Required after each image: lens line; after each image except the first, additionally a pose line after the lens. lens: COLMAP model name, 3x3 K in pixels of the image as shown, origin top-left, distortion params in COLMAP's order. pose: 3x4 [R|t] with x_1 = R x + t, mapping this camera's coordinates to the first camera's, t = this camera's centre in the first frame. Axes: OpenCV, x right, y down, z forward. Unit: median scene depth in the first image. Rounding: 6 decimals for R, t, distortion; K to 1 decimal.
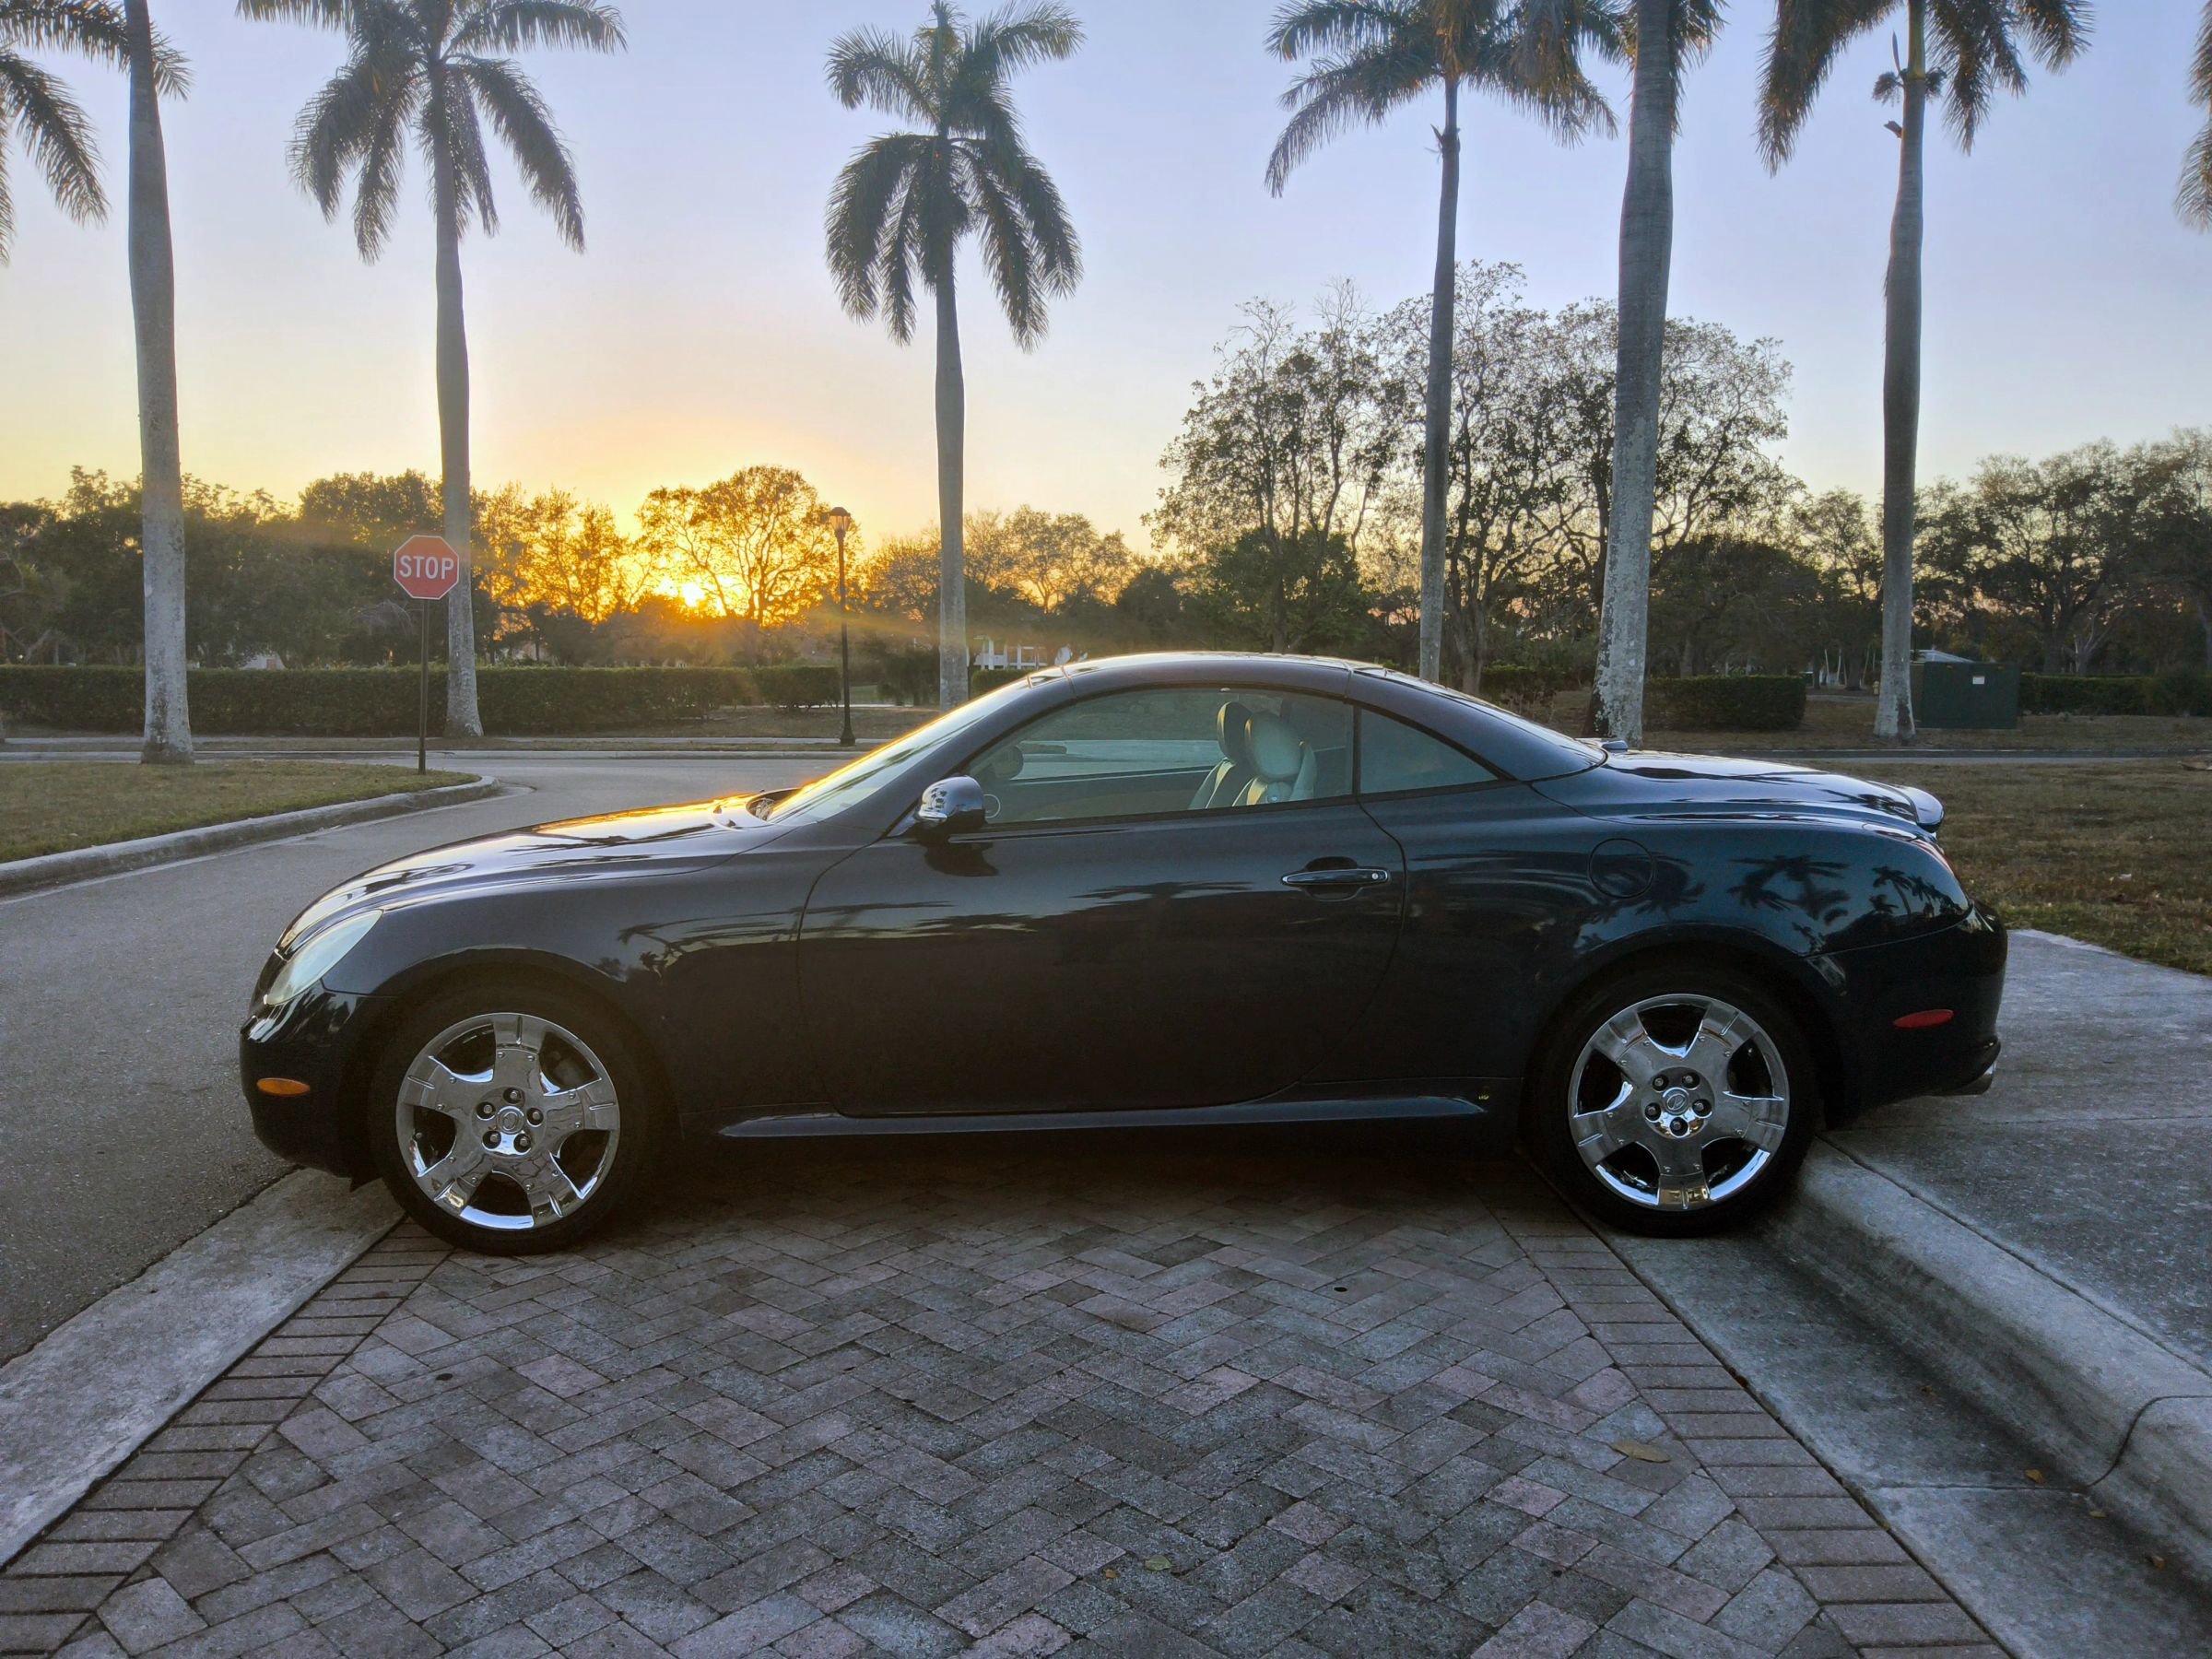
lens RADIAL K [[1664.5, 0, 1085.3], [0, 1664.5, 837.9], [0, 0, 1]] dist [0.048959, -0.088678]
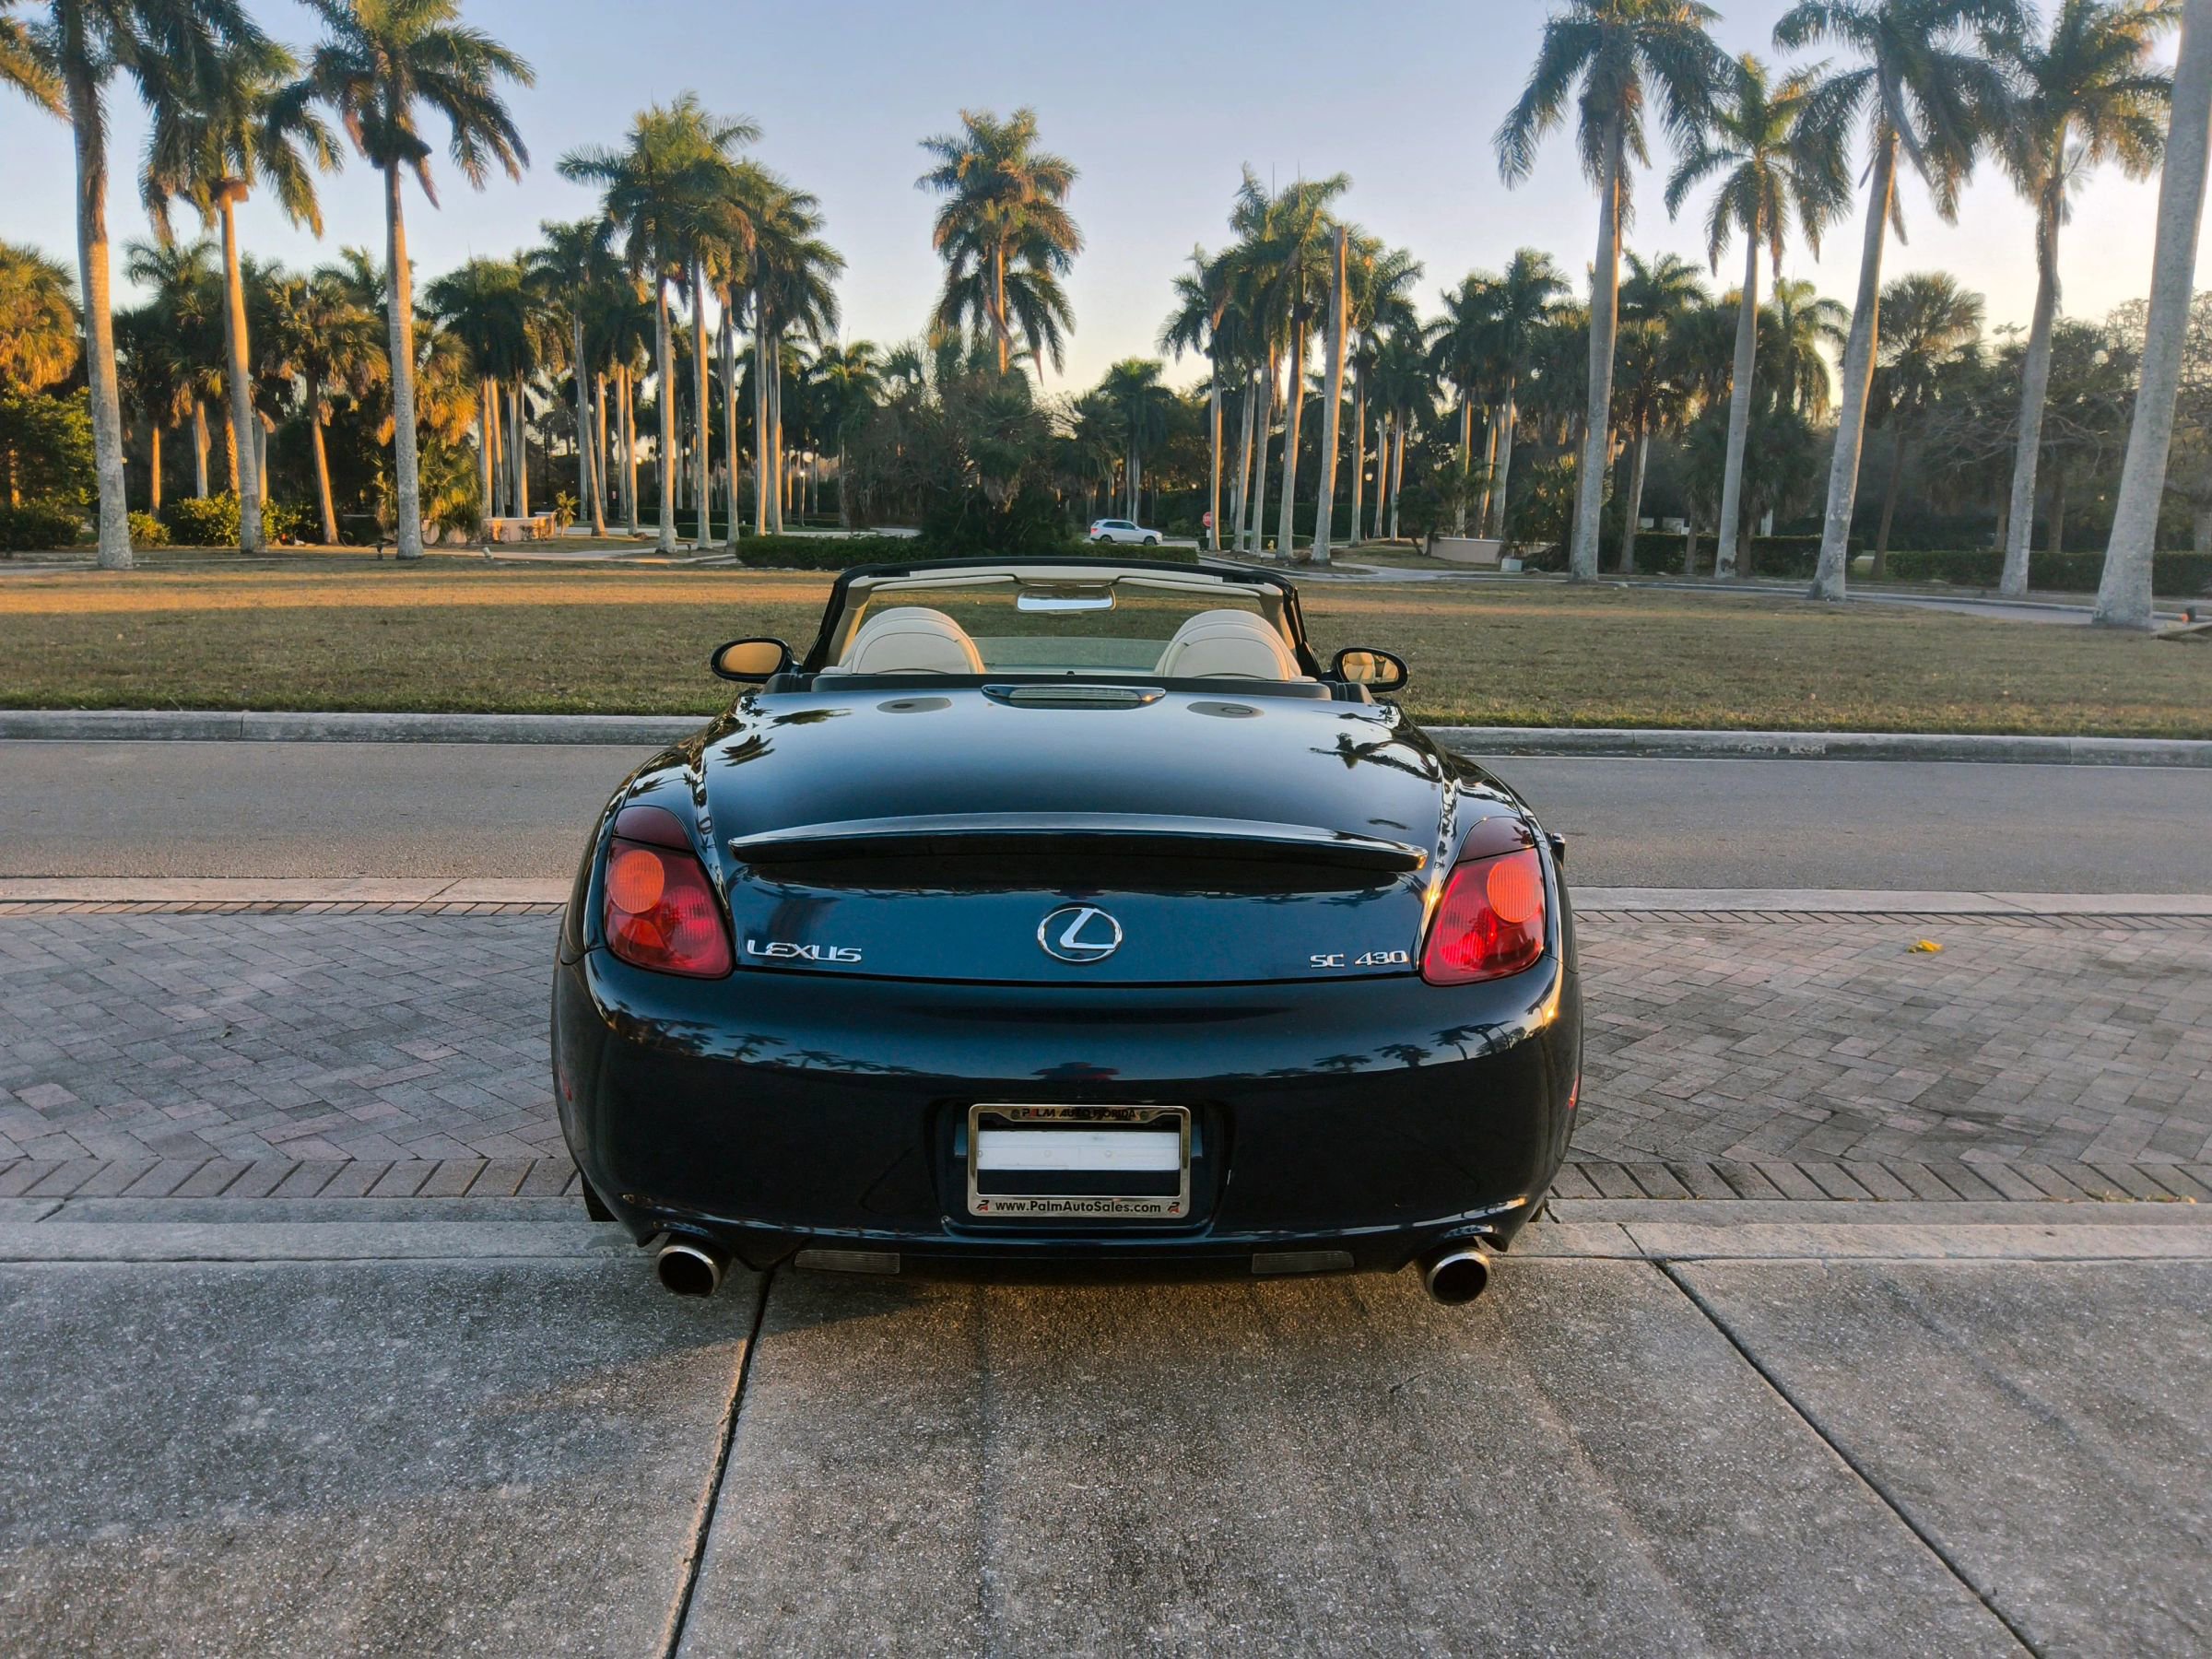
lens RADIAL K [[1664.5, 0, 1083.2], [0, 1664.5, 831.9], [0, 0, 1]] dist [0.048959, -0.088678]
pose [[0.019323, 0.181965, -0.983115, 1.299579], [-0.118251, 0.976813, 0.178474, -0.162002], [0.992796, 0.112806, 0.040393, 1.297960]]
